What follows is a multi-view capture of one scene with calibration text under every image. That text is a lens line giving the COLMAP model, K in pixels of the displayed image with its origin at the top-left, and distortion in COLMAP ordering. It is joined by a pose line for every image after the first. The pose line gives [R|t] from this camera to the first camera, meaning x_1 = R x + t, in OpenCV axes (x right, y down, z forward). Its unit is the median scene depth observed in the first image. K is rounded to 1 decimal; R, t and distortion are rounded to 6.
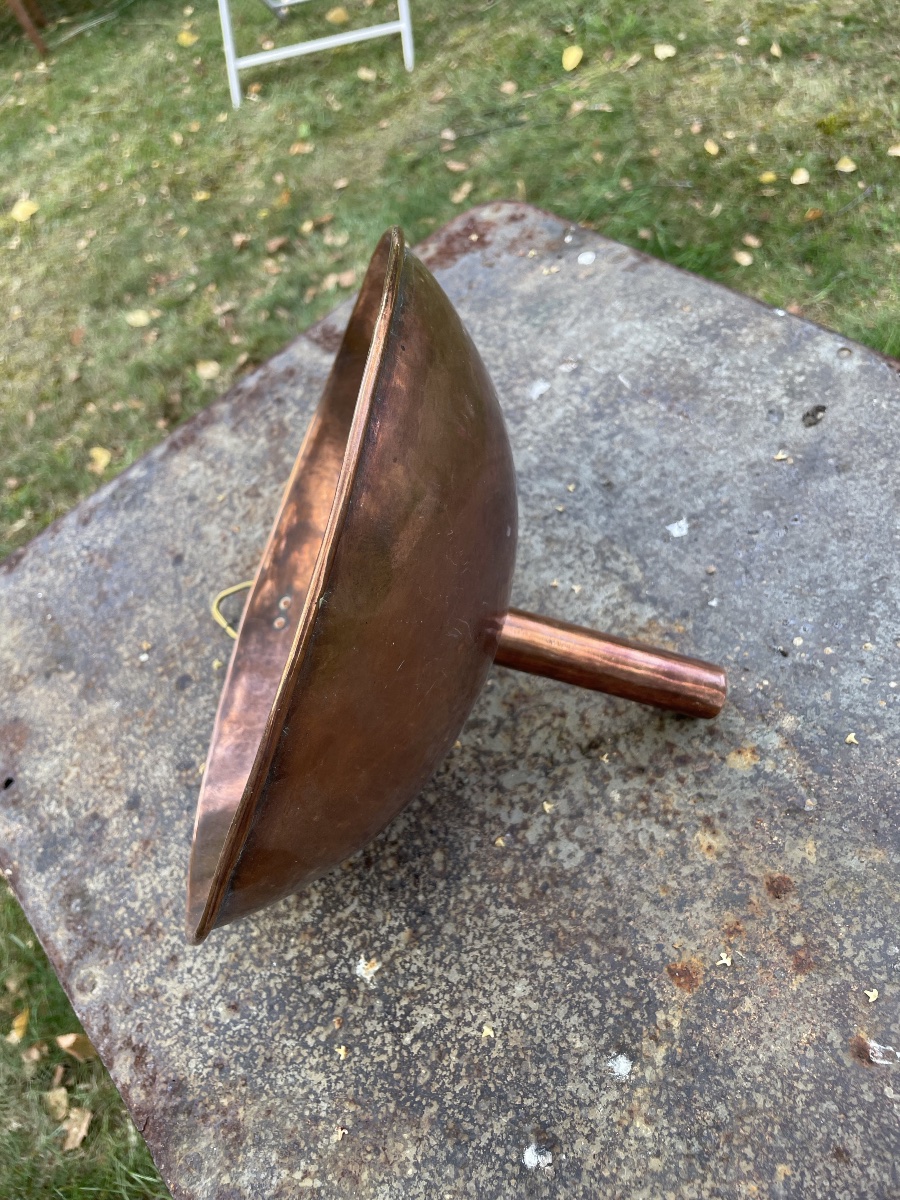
lens RADIAL K [[916.3, 0, 446.6], [0, 916.3, 596.3], [0, 0, 1]] dist [0.064168, -0.098061]
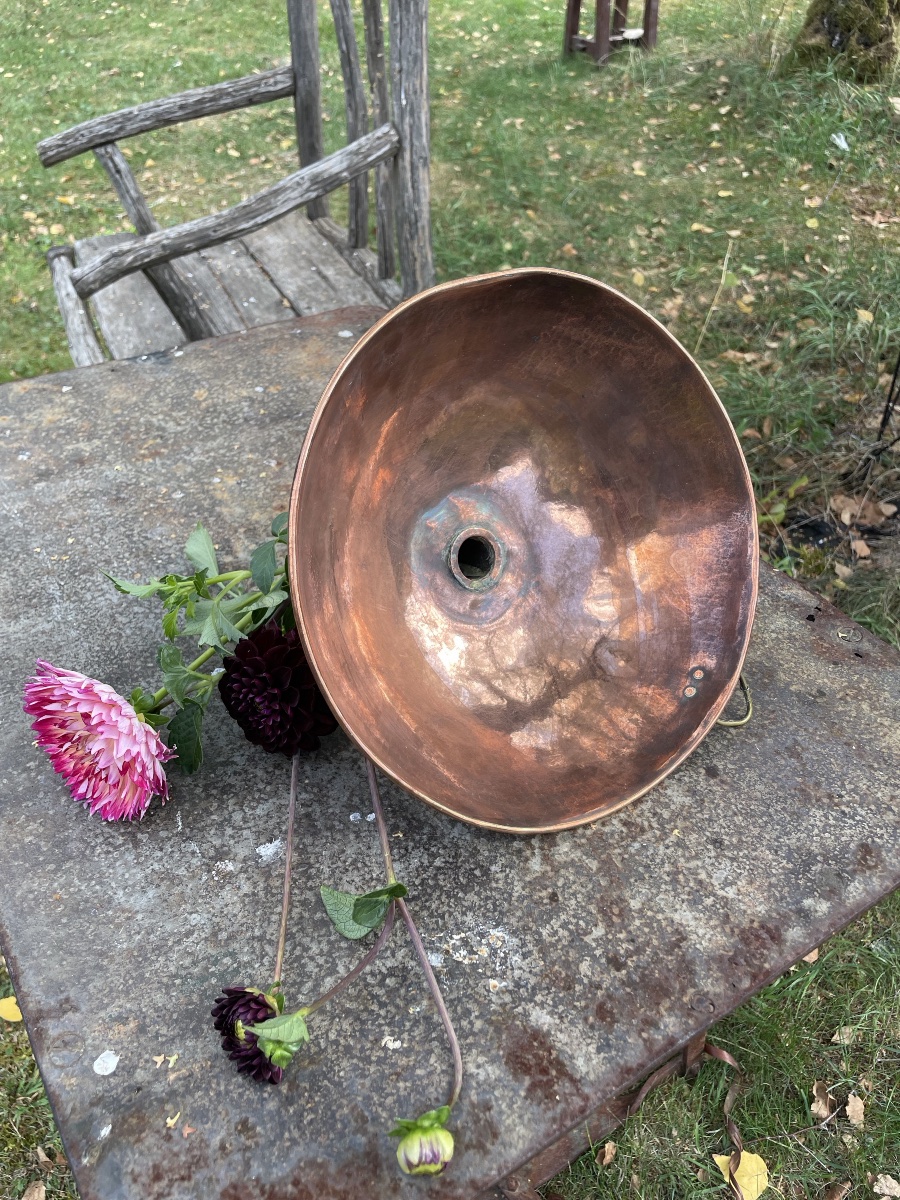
lens RADIAL K [[916.3, 0, 441.3], [0, 916.3, 607.8], [0, 0, 1]] dist [0.064168, -0.098061]
pose [[-0.958375, 0.105785, 0.265191, -0.405466], [0.253738, -0.110264, 0.960968, -1.328050], [0.130896, 0.988257, 0.078833, 1.011784]]
